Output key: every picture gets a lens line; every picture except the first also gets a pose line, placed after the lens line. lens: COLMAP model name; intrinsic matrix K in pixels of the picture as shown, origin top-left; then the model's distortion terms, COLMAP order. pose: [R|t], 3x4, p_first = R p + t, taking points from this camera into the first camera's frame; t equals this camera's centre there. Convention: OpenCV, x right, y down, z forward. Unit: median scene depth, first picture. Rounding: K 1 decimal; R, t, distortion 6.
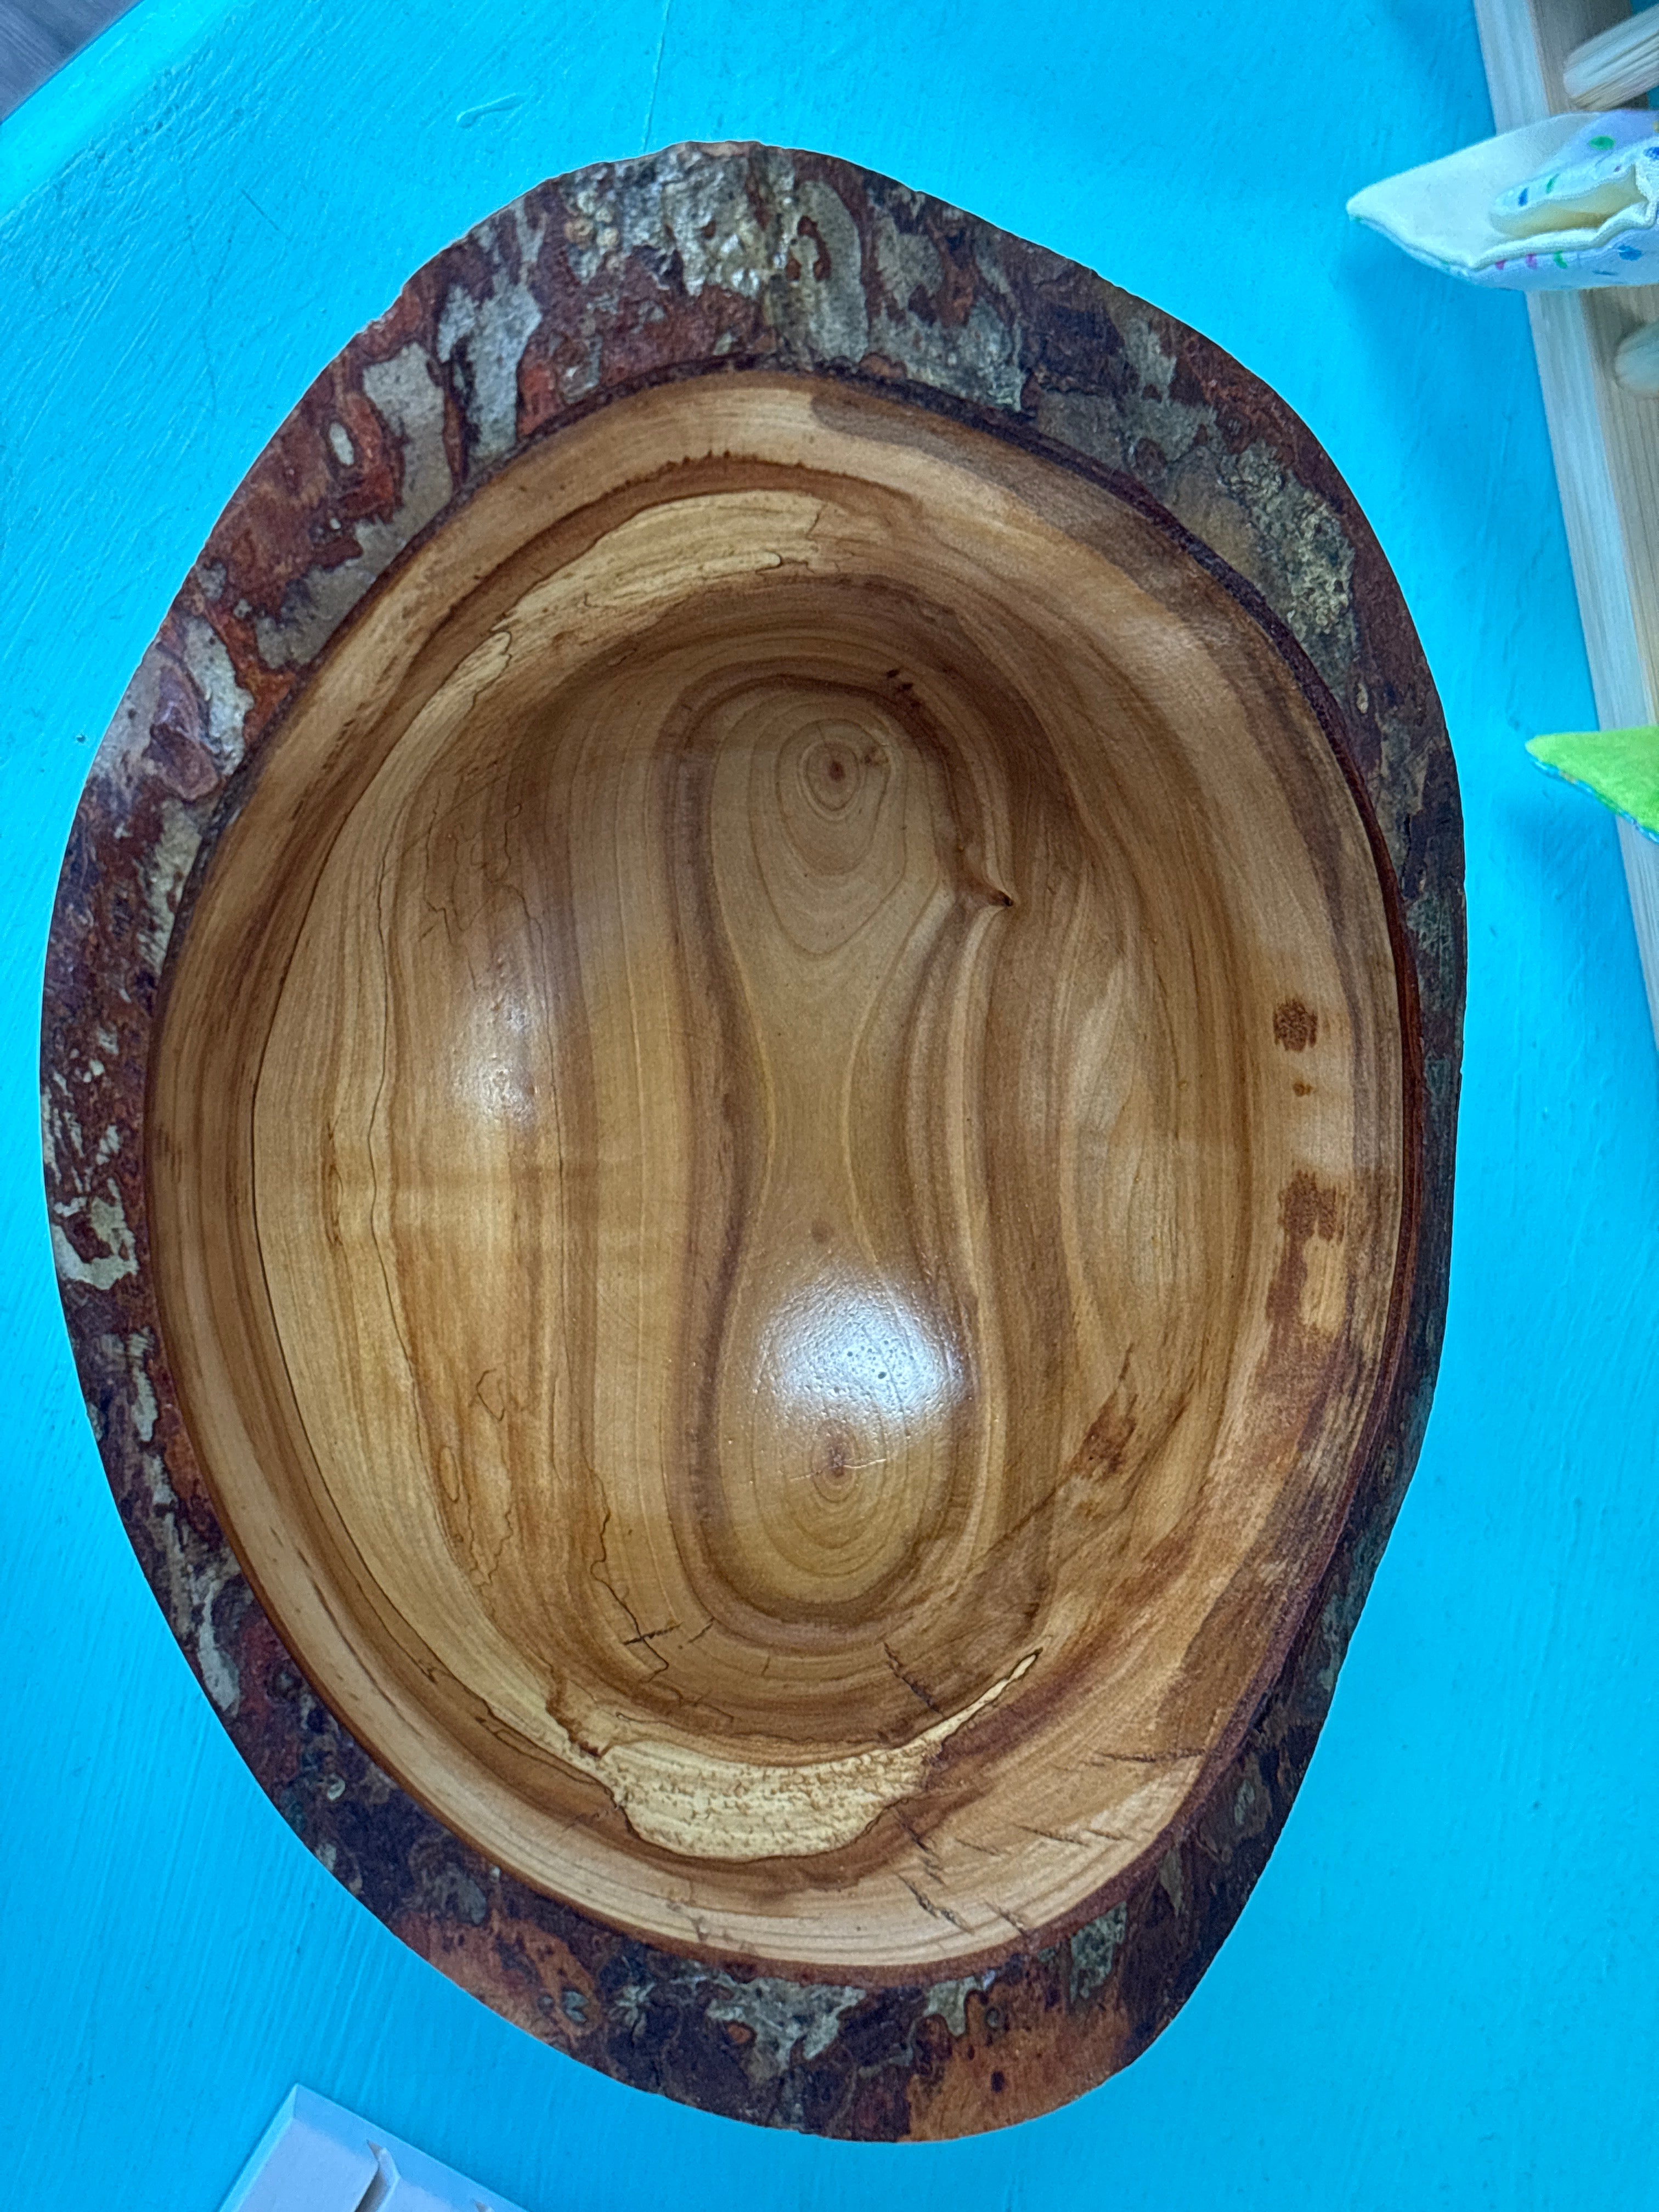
lens RADIAL K [[3382.5, 0, 873.7], [0, 3382.5, 1108.7], [0, 0, 1]] dist [0.102879, 0.021322]
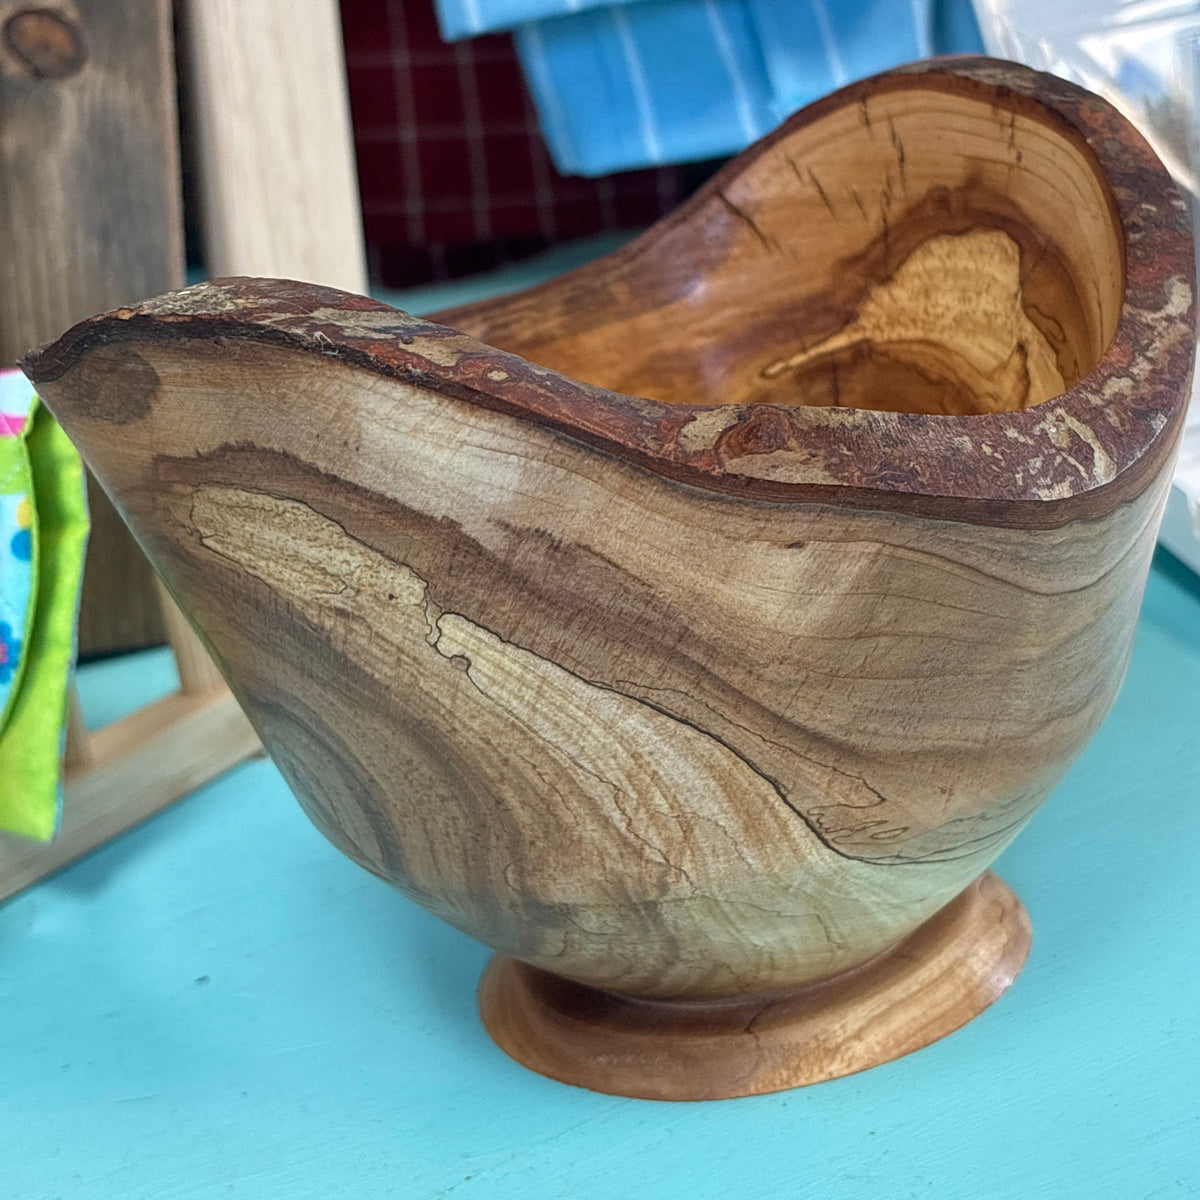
lens RADIAL K [[2437.5, 0, 596.6], [0, 2437.5, 418.5], [0, 0, 1]] dist [0.315067, -1.750856]
pose [[-0.697447, -0.307874, 0.647133, -0.711175], [0.716618, -0.305982, 0.626764, -0.681855], [0.005047, 0.900882, 0.434035, 0.587334]]
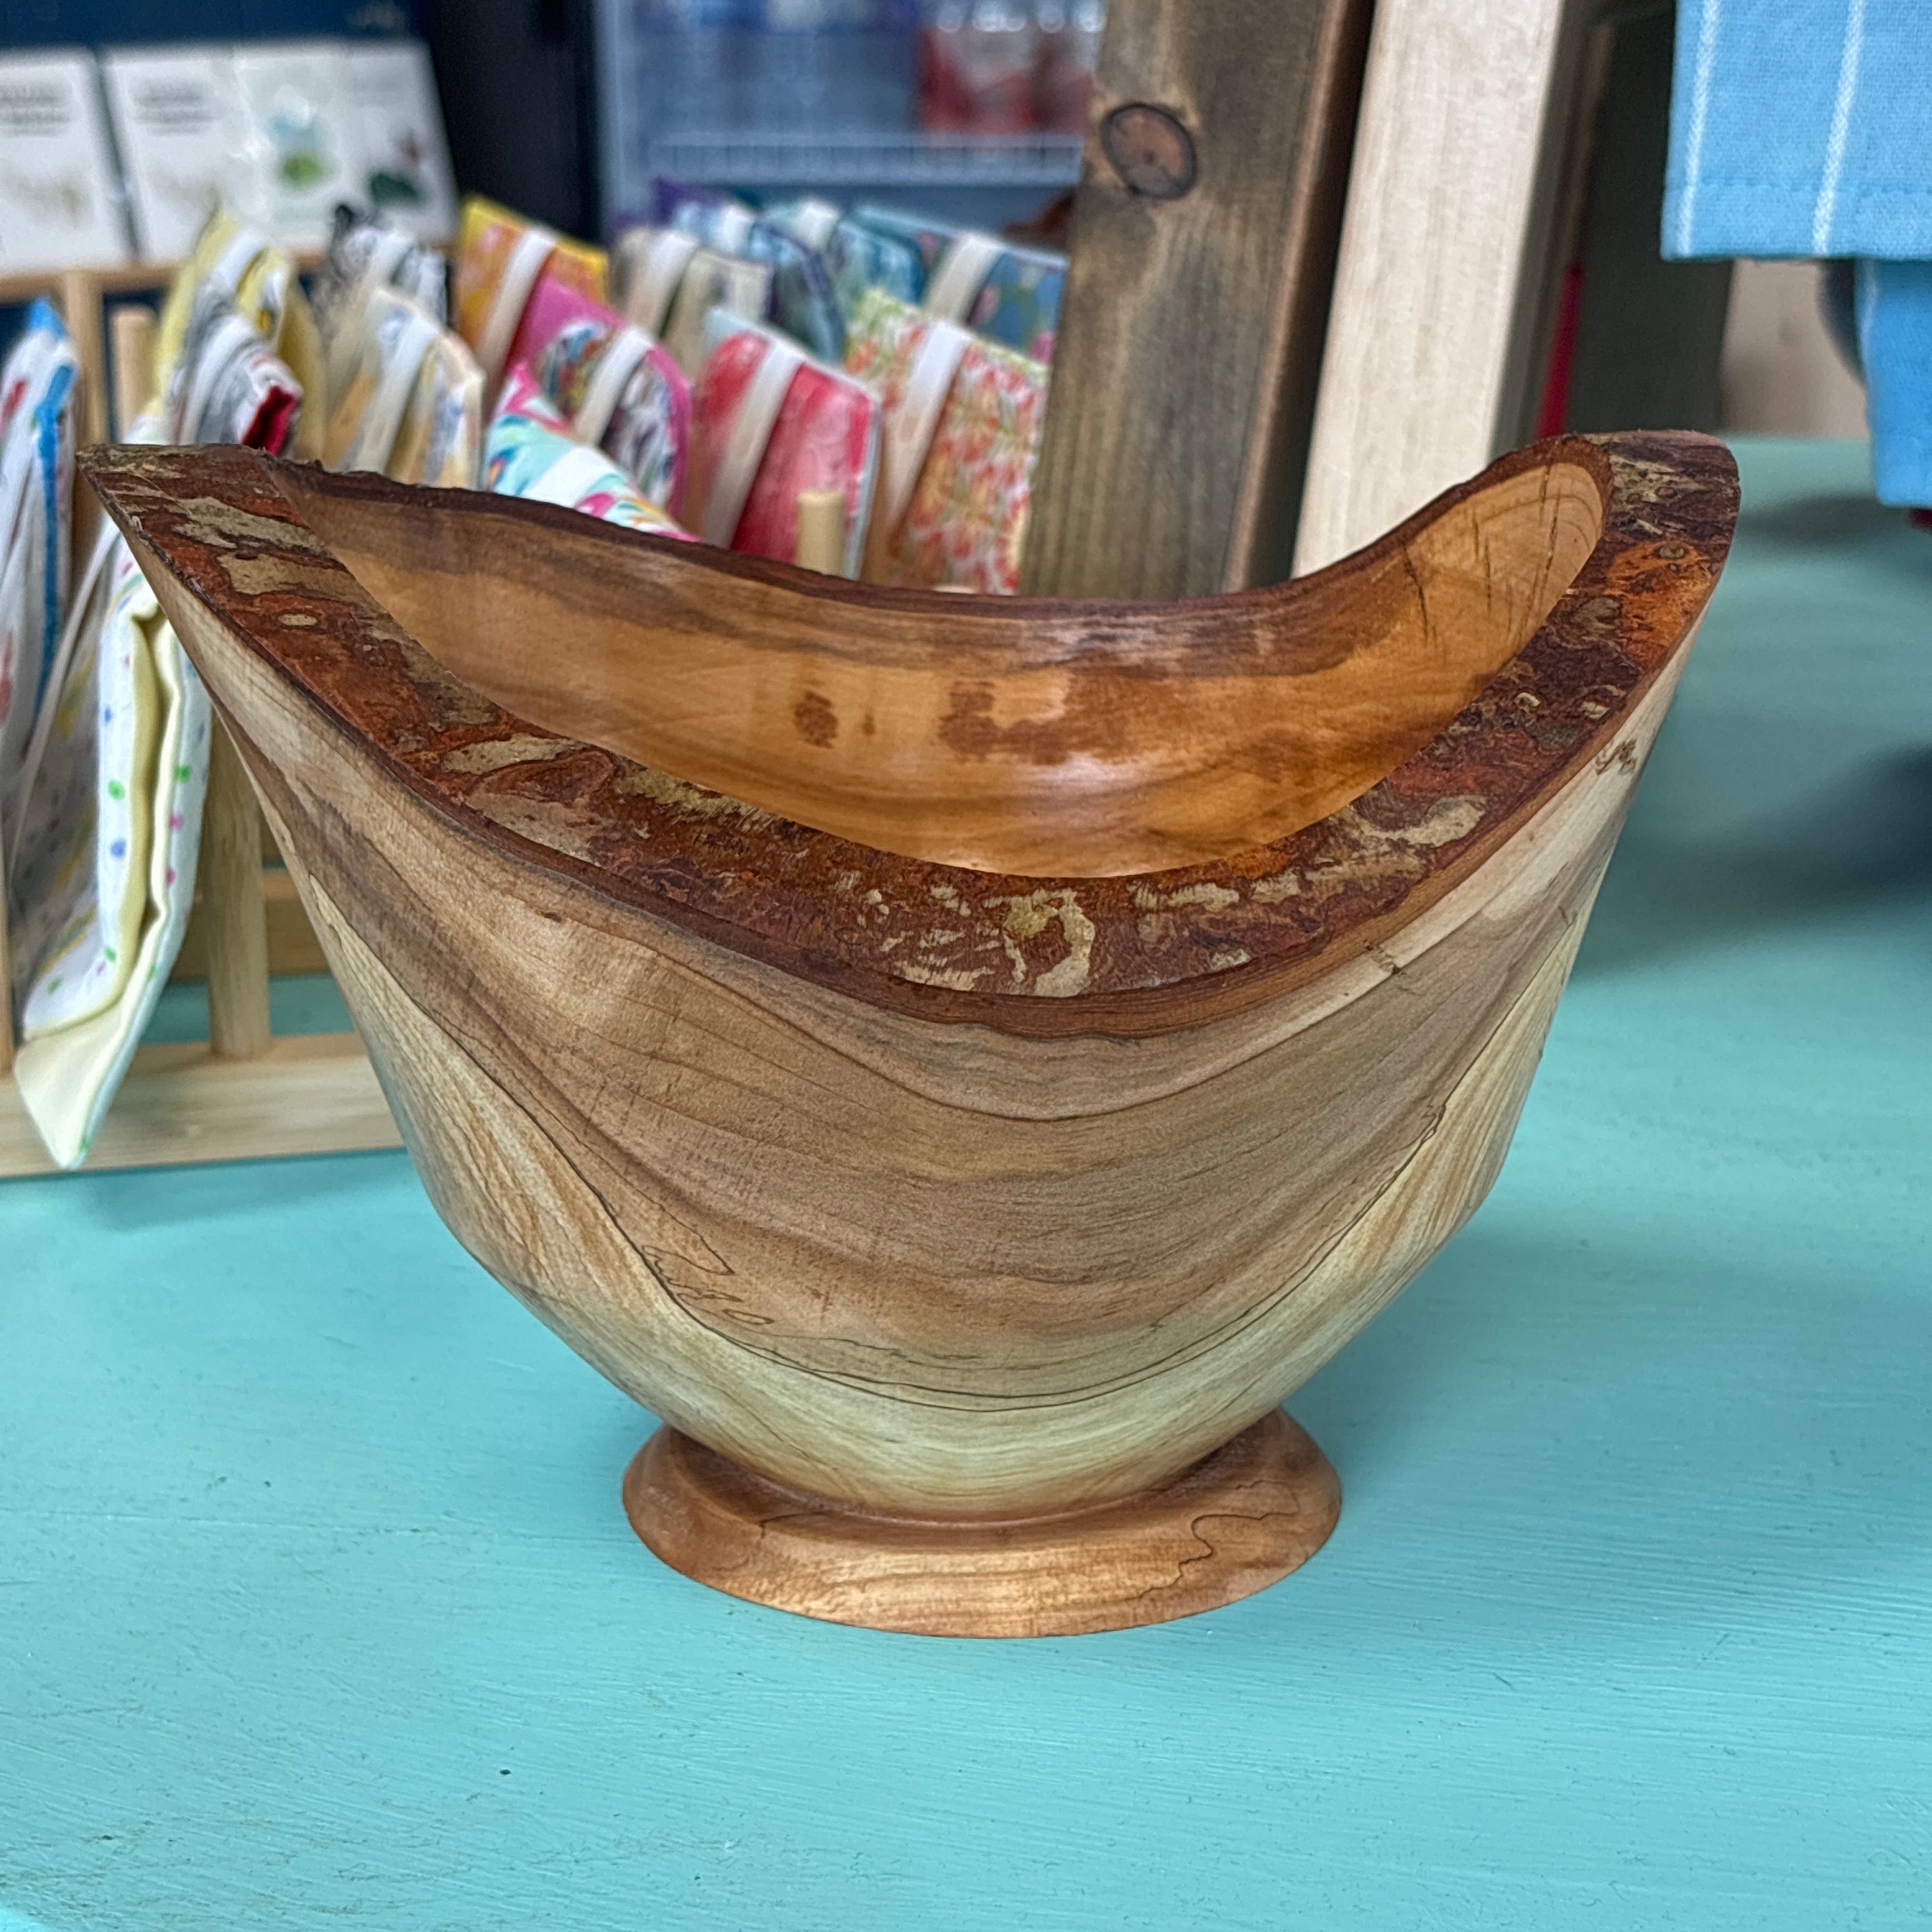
lens RADIAL K [[3884.2, 0, 966.0], [0, 3884.2, 966.0], [0, 0, 1]] dist [0.236277, -0.961527]
pose [[-0.051554, -0.498223, 0.865515, -1.235712], [0.998496, -0.041904, 0.035353, -0.026367], [0.018655, 0.866036, 0.499634, 0.435747]]
